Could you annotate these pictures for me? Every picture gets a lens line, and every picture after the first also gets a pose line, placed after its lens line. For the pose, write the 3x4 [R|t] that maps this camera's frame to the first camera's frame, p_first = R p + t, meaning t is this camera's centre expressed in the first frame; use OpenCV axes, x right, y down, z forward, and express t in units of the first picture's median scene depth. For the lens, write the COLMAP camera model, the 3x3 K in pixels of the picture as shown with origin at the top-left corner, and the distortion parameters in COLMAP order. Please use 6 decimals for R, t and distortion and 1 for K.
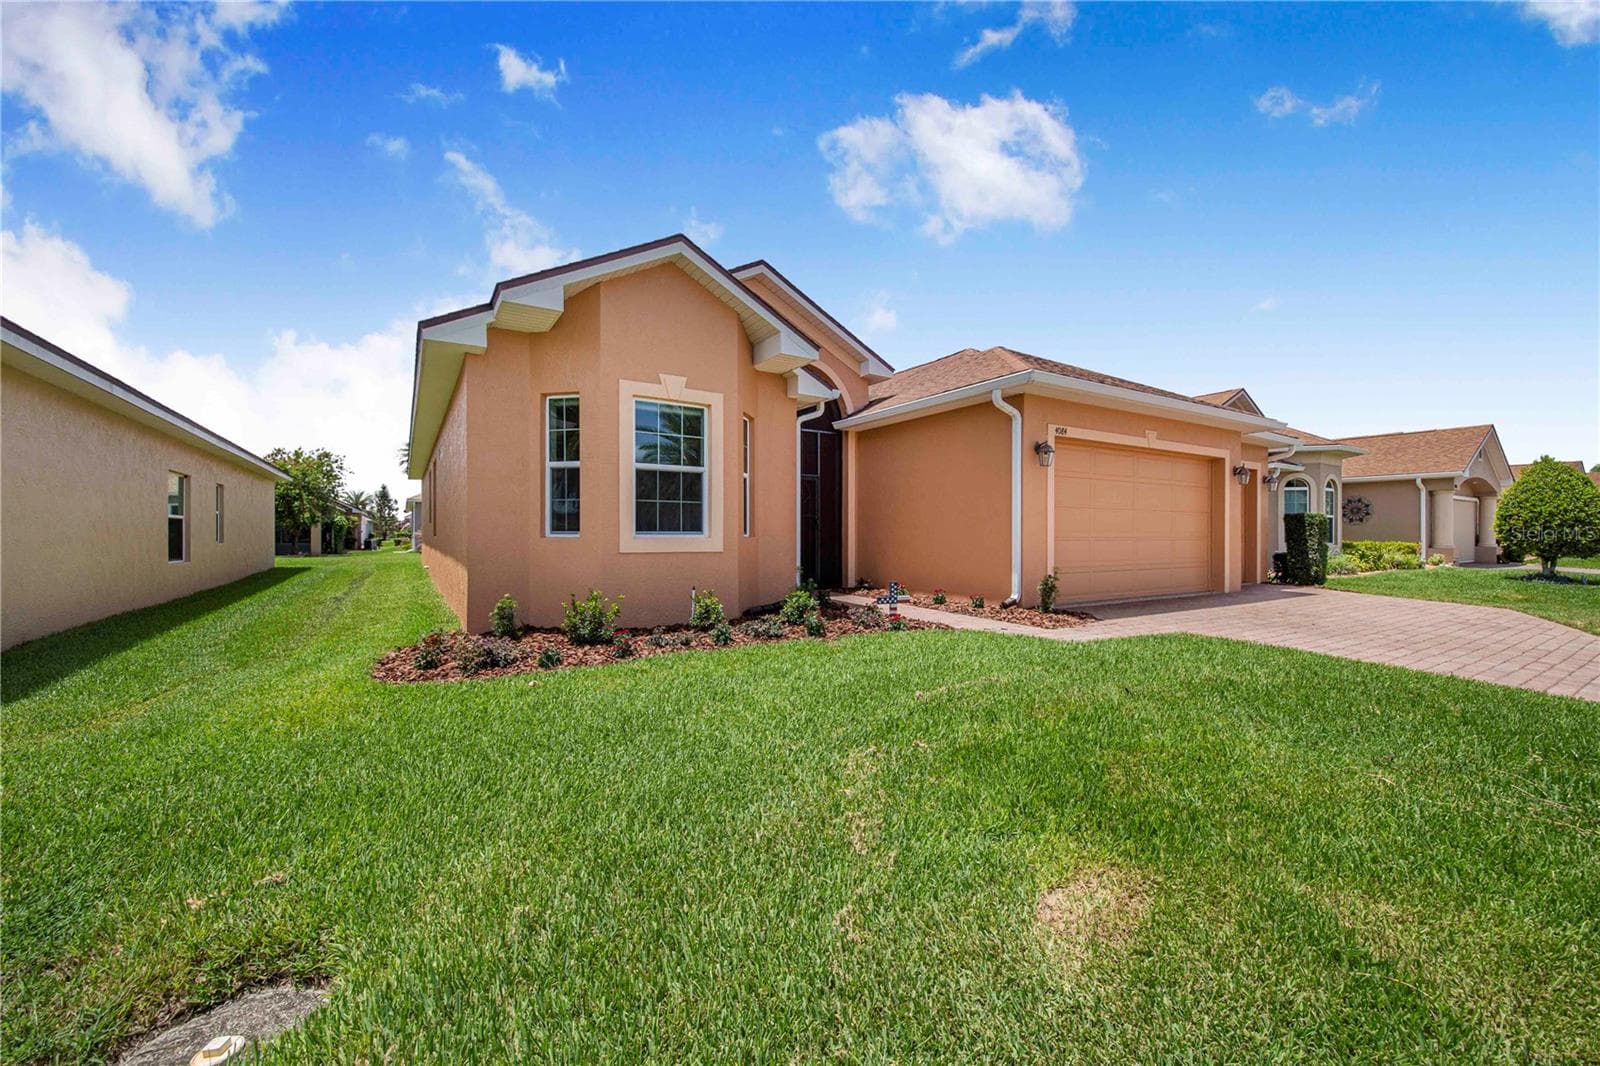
lens RADIAL K [[635.9, 0, 789.2], [0, 635.9, 540.6], [0, 0, 1]] dist [0.028045, -0.018494]
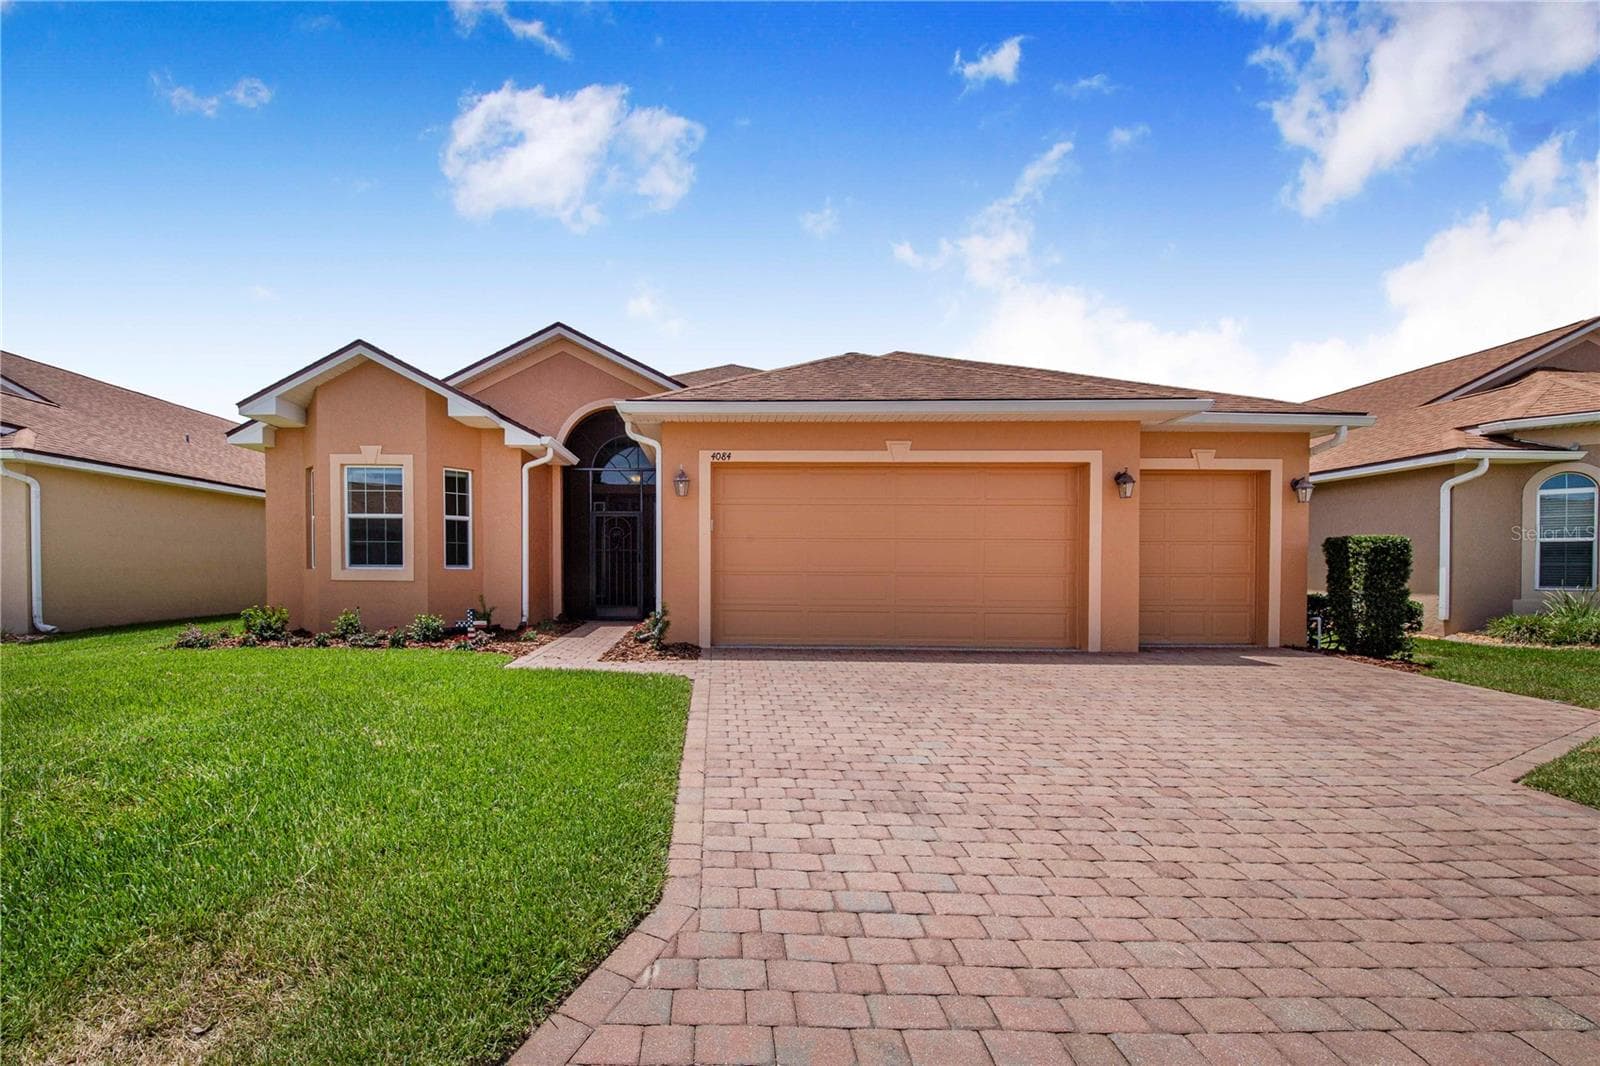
lens RADIAL K [[635.9, 0, 789.2], [0, 635.9, 540.6], [0, 0, 1]] dist [0.028045, -0.018494]
pose [[0.845735, -0.025669, -0.532985, 1.200628], [-0.009142, 0.997999, -0.062571, 0.010641], [0.533525, 0.057791, 0.843808, 0.338039]]
